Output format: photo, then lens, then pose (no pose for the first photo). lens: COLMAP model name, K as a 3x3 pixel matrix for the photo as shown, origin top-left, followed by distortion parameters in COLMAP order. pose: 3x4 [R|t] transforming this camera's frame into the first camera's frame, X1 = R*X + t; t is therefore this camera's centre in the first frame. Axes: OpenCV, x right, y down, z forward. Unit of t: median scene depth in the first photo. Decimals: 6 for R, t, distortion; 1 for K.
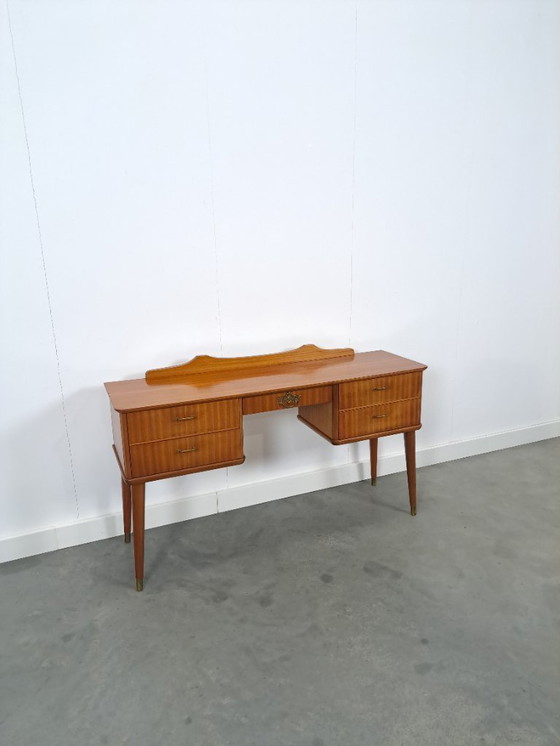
lens RADIAL K [[542.2, 0, 279.4], [0, 542.2, 368.8], [0, 0, 1]] dist [0.077261, -0.070190]
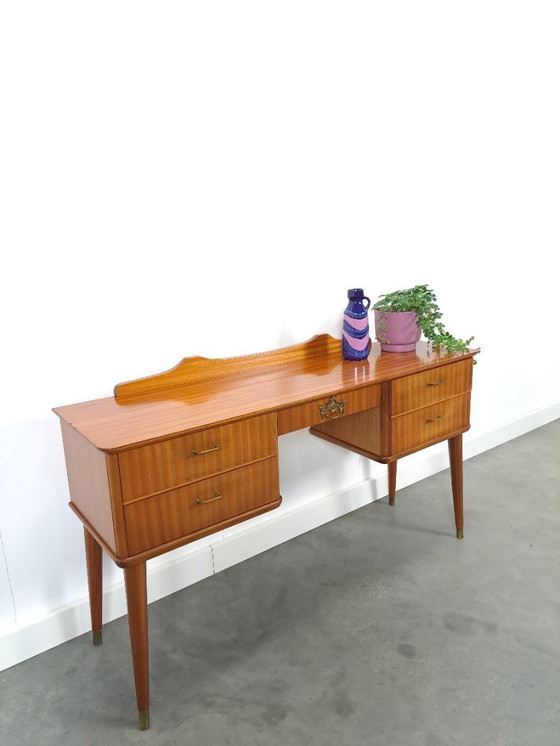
lens RADIAL K [[540.5, 0, 284.7], [0, 540.5, 370.7], [0, 0, 1]] dist [0.048802, -0.040310]
pose [[0.970083, -0.073739, 0.231306, -0.198186], [0.076632, 0.997053, -0.003539, 0.005674], [-0.230363, 0.021158, 0.972875, 0.313534]]
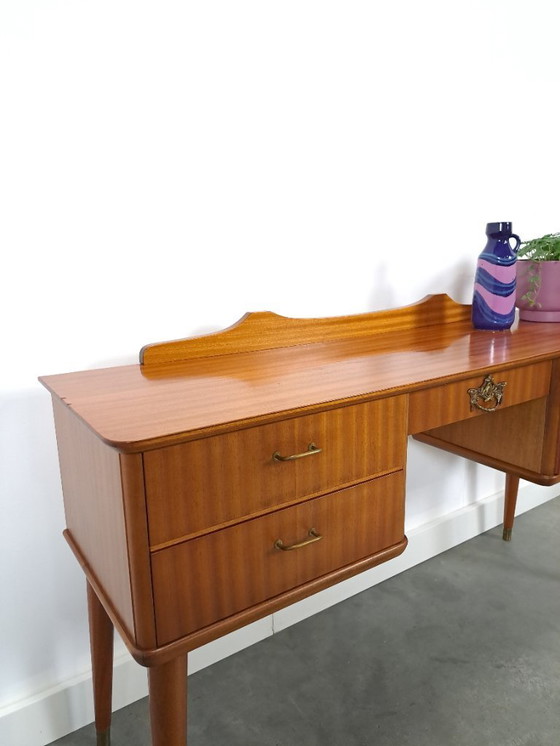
lens RADIAL K [[540.5, 0, 285.1], [0, 540.5, 380.0], [0, 0, 1]] dist [0.048802, -0.040310]
pose [[0.981083, -0.046858, 0.187830, -0.218111], [0.049555, 0.998724, -0.009685, 0.040541], [-0.187137, 0.018810, 0.982154, 0.578524]]
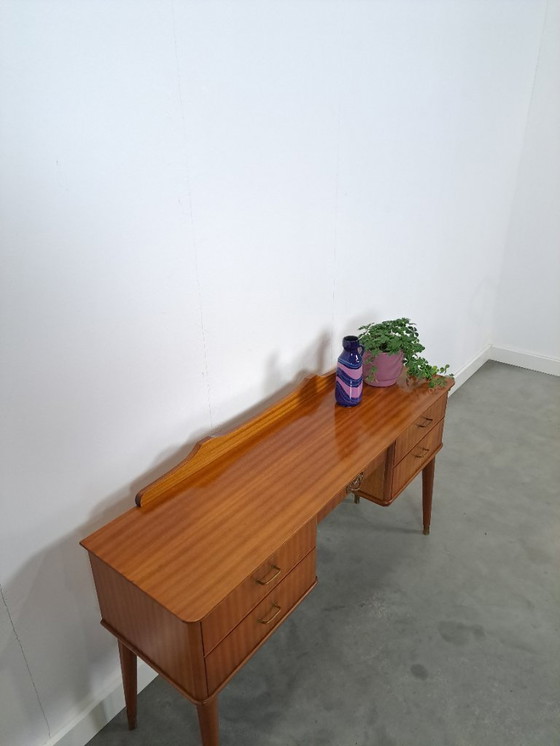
lens RADIAL K [[540.5, 0, 281.5], [0, 540.5, 374.3], [0, 0, 1]] dist [0.048802, -0.040310]
pose [[0.876903, -0.204867, 0.434823, -0.342765], [0.118238, 0.968764, 0.217984, -0.240506], [-0.465899, -0.139738, 0.873734, 0.418860]]
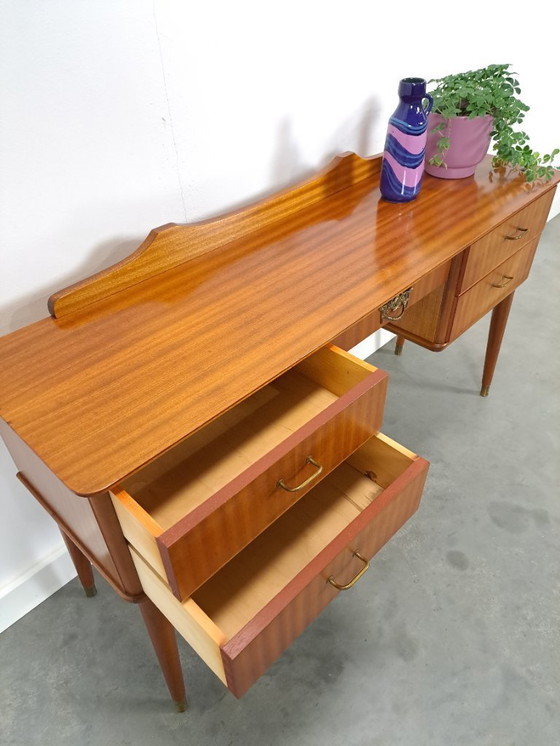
lens RADIAL K [[540.5, 0, 283.9], [0, 540.5, 381.1], [0, 0, 1]] dist [0.048802, -0.040310]
pose [[0.919855, -0.255423, 0.297701, -0.223361], [0.099892, 0.886453, 0.451909, -0.103192], [-0.379326, -0.385953, 0.840923, 0.592027]]
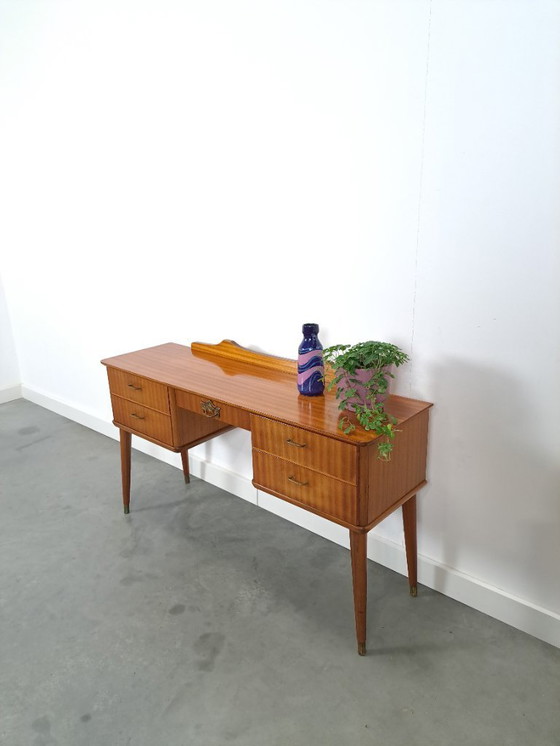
lens RADIAL K [[540.5, 0, 276.3], [0, 540.5, 379.4], [0, 0, 1]] dist [0.048802, -0.040310]
pose [[0.423185, 0.292117, -0.857661, 0.764783], [-0.205997, 0.952830, 0.222889, -0.195354], [0.882315, 0.082352, 0.463399, 0.664363]]
